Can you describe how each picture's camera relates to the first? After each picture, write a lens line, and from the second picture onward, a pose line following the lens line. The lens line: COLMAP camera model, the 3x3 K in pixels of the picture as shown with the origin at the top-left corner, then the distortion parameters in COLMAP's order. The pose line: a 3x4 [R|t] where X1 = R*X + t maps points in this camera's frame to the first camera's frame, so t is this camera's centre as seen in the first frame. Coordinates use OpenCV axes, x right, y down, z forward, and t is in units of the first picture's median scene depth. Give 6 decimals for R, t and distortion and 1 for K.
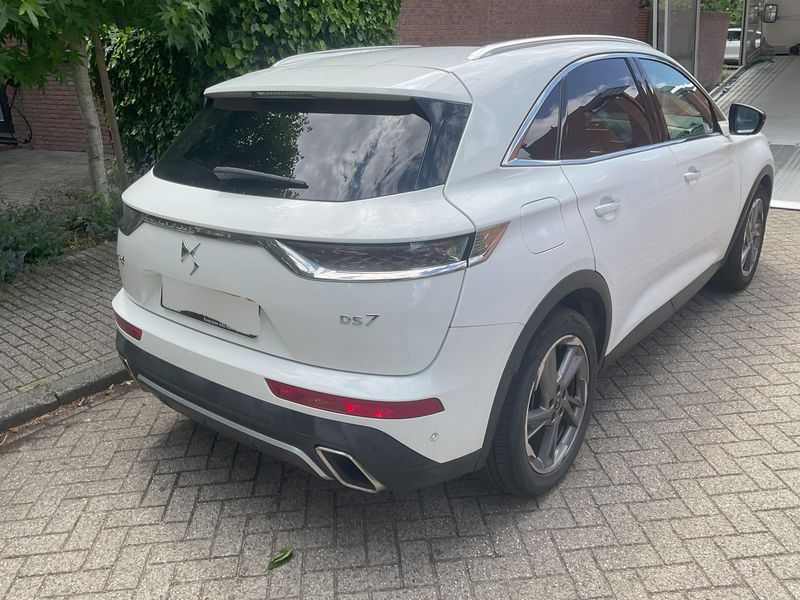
lens RADIAL K [[663.9, 0, 393.8], [0, 663.9, 302.7], [0, 0, 1]] dist [0.008159, -0.036311]
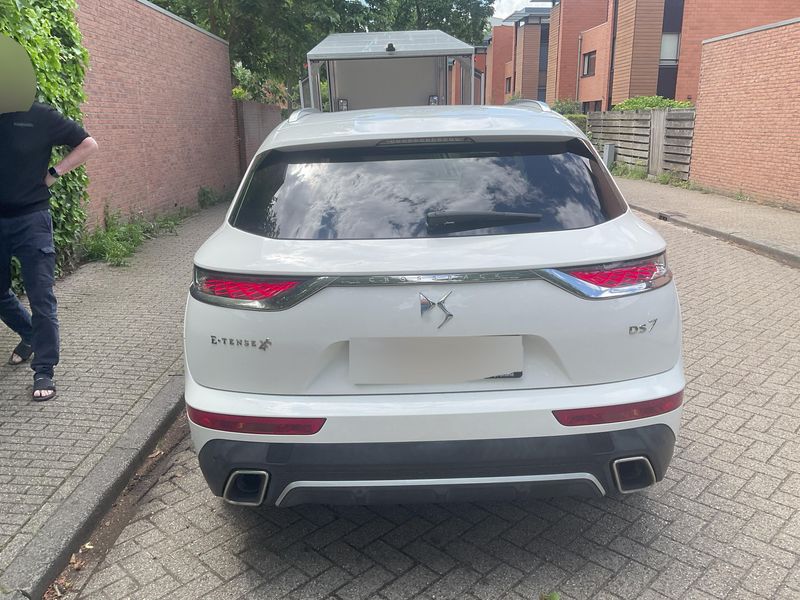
lens RADIAL K [[663.9, 0, 401.6], [0, 663.9, 300.2], [0, 0, 1]] dist [0.008159, -0.036311]
pose [[0.769029, -0.142961, 0.623022, -0.817657], [0.221902, 0.973762, -0.050462, -0.040618], [-0.599462, 0.177056, 0.780575, 0.285651]]
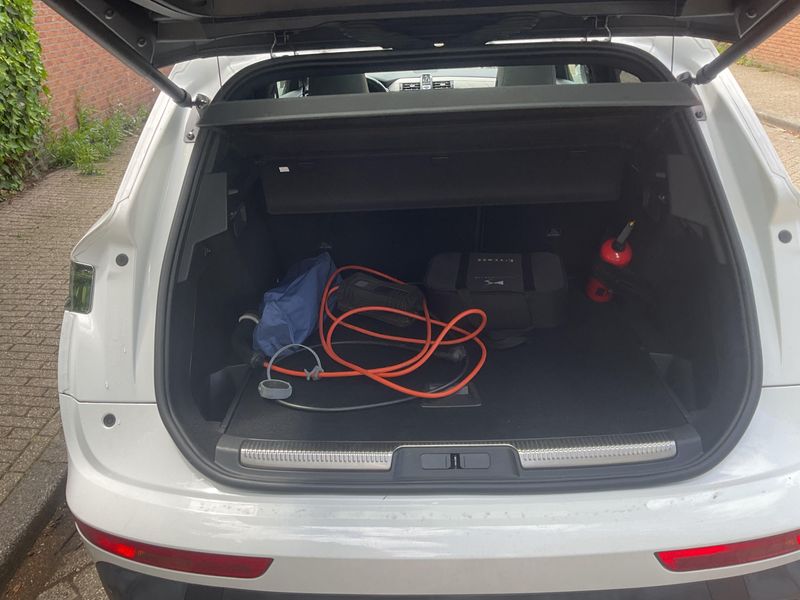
lens RADIAL K [[663.9, 0, 402.7], [0, 663.9, 304.5], [0, 0, 1]] dist [0.008159, -0.036311]
pose [[0.786147, -0.256065, 0.562497, -0.543866], [0.224206, 0.966292, 0.126534, -0.188190], [-0.575938, 0.026641, 0.817059, 0.551192]]
